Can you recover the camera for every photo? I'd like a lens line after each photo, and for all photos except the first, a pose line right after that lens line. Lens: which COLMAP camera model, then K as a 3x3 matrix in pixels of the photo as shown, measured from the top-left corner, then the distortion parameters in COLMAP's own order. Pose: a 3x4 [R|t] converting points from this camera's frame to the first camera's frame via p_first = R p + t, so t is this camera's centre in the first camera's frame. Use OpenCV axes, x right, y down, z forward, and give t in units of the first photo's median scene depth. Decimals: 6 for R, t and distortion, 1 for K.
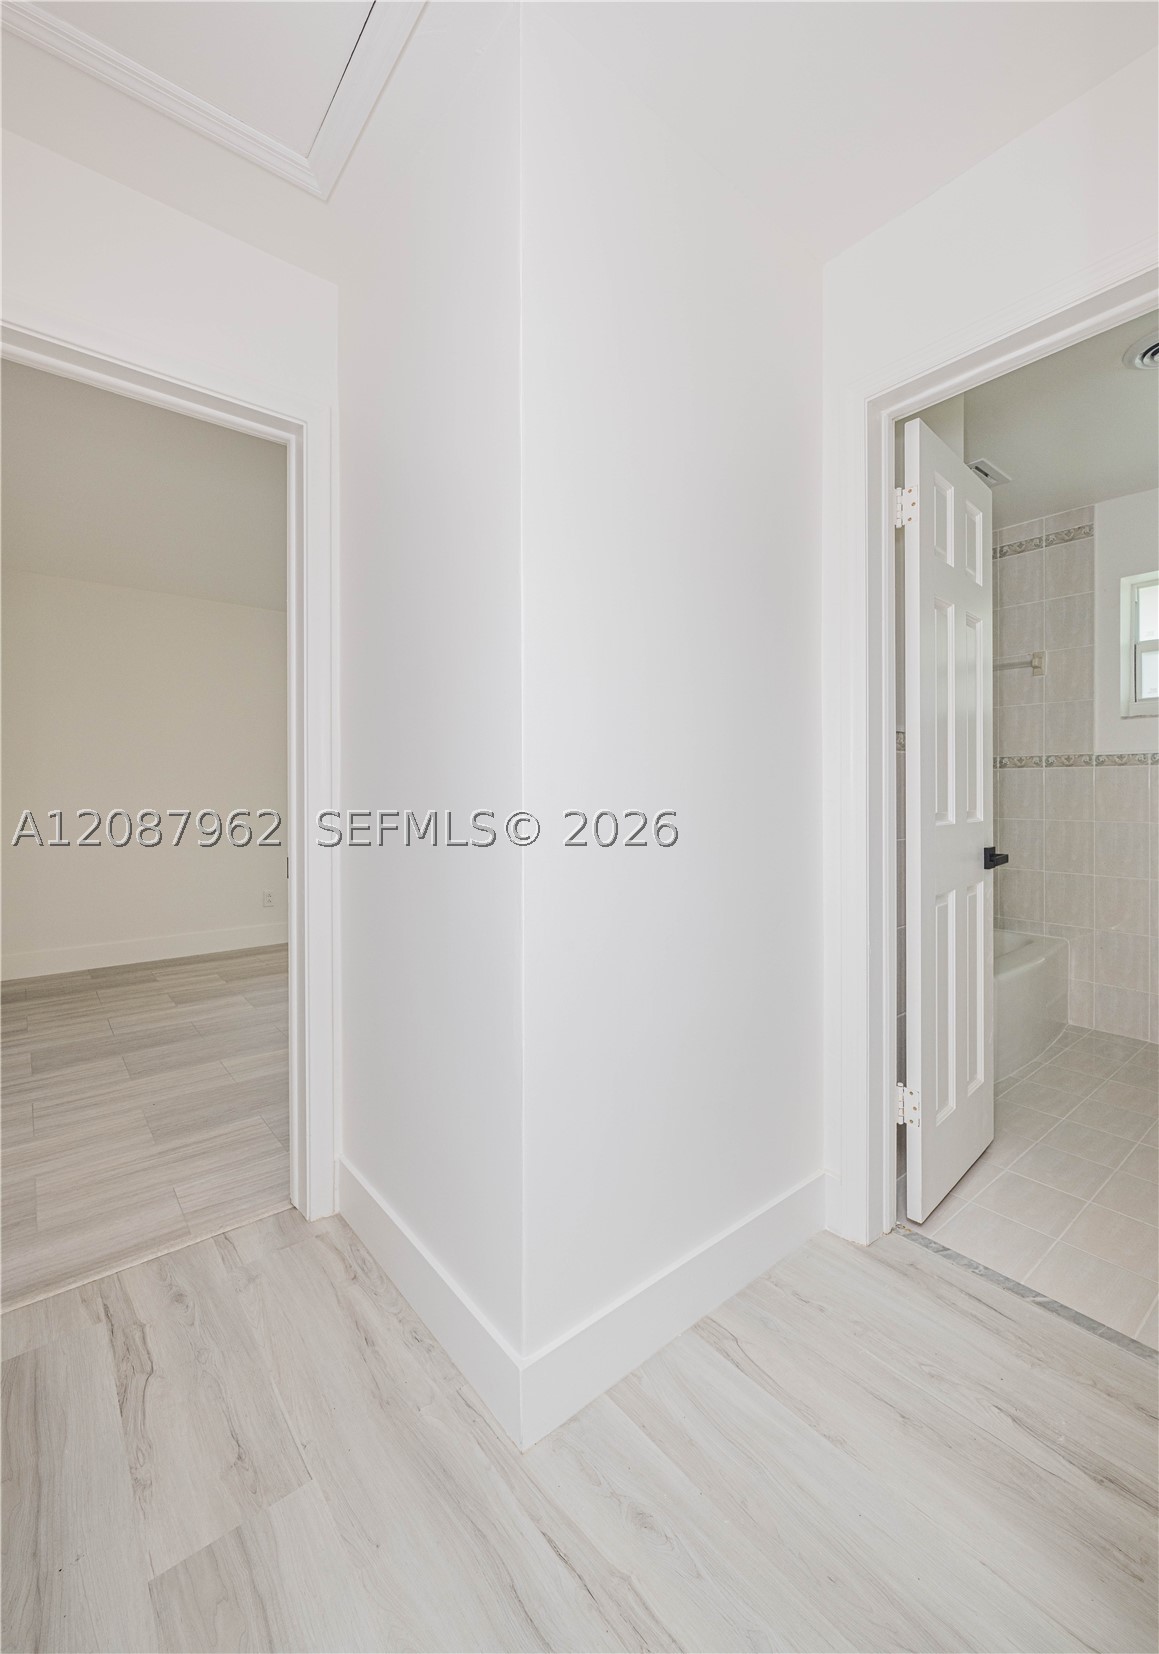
lens RADIAL K [[685.6, 0, 588.0], [0, 685.6, 797.7], [0, 0, 1]] dist [0.000536, 0.000002]
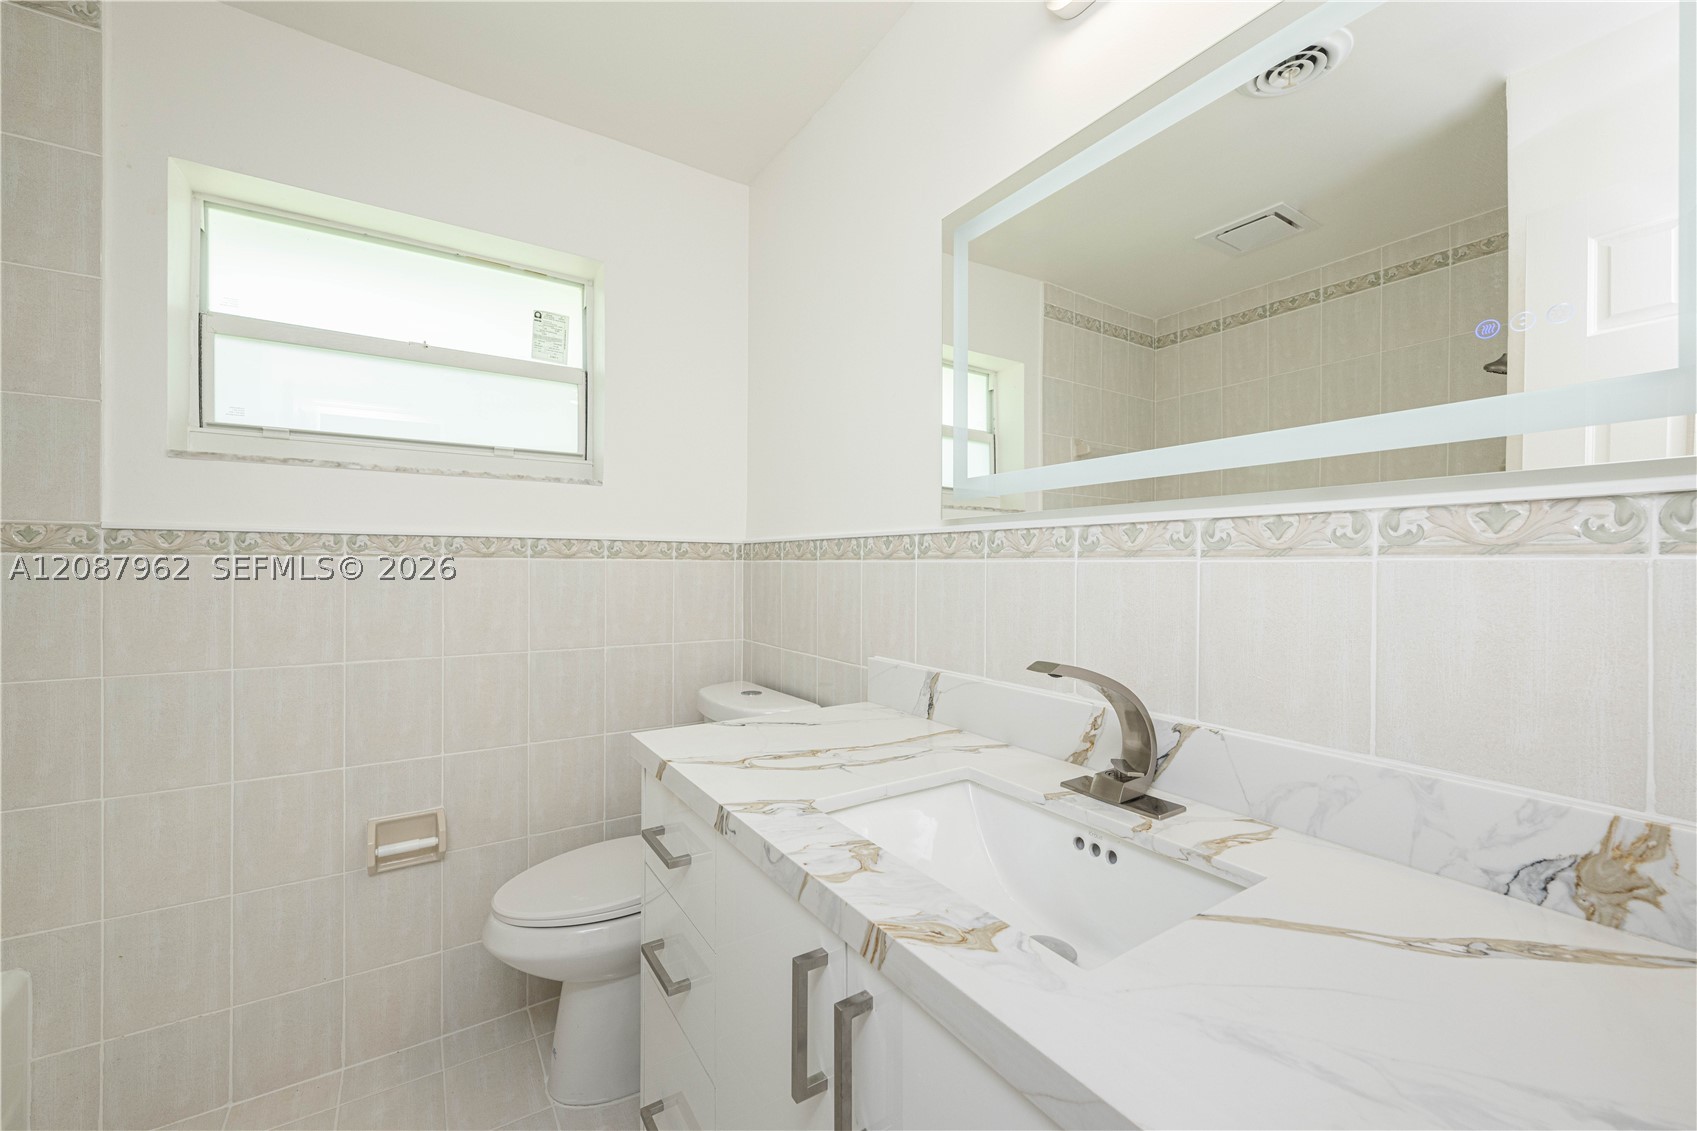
lens RADIAL K [[670.8, 0, 840.5], [0, 670.8, 564.4], [0, 0, 1]] dist [-0.000632, -0.000118]
pose [[0.121988, 0.007136, 0.992506, 0.369124], [0.005235, 0.999956, -0.007833, -0.032138], [-0.992518, 0.006151, 0.121945, 0.475308]]
